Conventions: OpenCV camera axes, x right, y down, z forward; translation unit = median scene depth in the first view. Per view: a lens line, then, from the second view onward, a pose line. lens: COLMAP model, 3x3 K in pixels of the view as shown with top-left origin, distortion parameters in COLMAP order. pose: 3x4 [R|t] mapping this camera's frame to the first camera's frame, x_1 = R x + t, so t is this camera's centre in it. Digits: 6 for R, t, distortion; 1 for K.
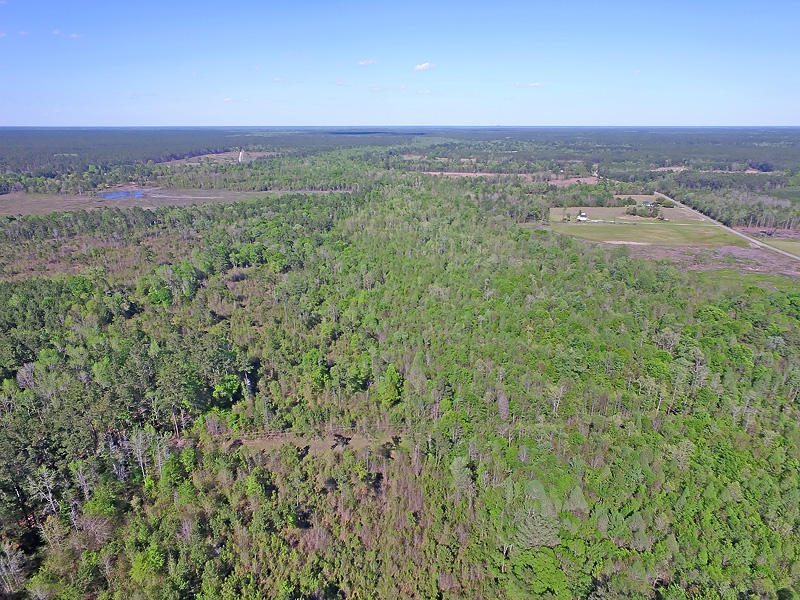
lens RADIAL K [[458.7, 0, 406.2], [0, 458.7, 301.6], [0, 0, 1]] dist [-0.010324, 0.011534]
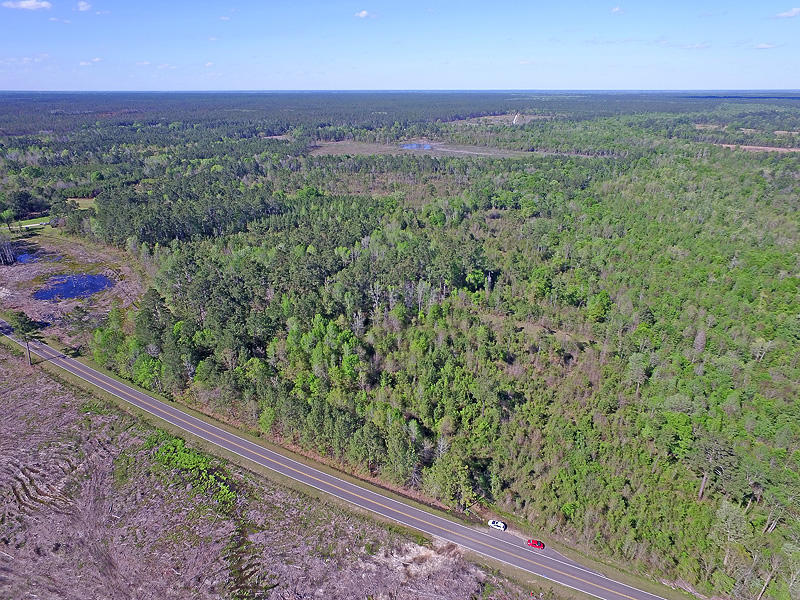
lens RADIAL K [[458.7, 0, 402.1], [0, 458.7, 293.7], [0, 0, 1]] dist [-0.010324, 0.011534]
pose [[0.847597, 0.216279, -0.484564, 0.052645], [-0.190257, 0.976319, 0.102971, 0.063259], [0.495359, 0.004914, 0.868674, -0.158769]]
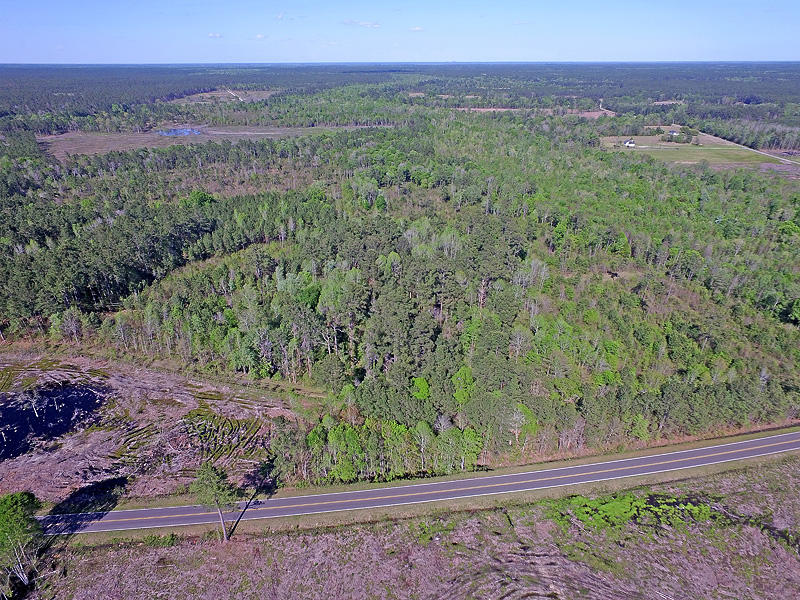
lens RADIAL K [[458.7, 0, 405.2], [0, 458.7, 301.9], [0, 0, 1]] dist [-0.010324, 0.011534]
pose [[0.996811, -0.040504, 0.068758, -0.418308], [0.032264, 0.992610, 0.116981, 0.085374], [-0.072988, -0.114390, 0.990751, -0.206341]]
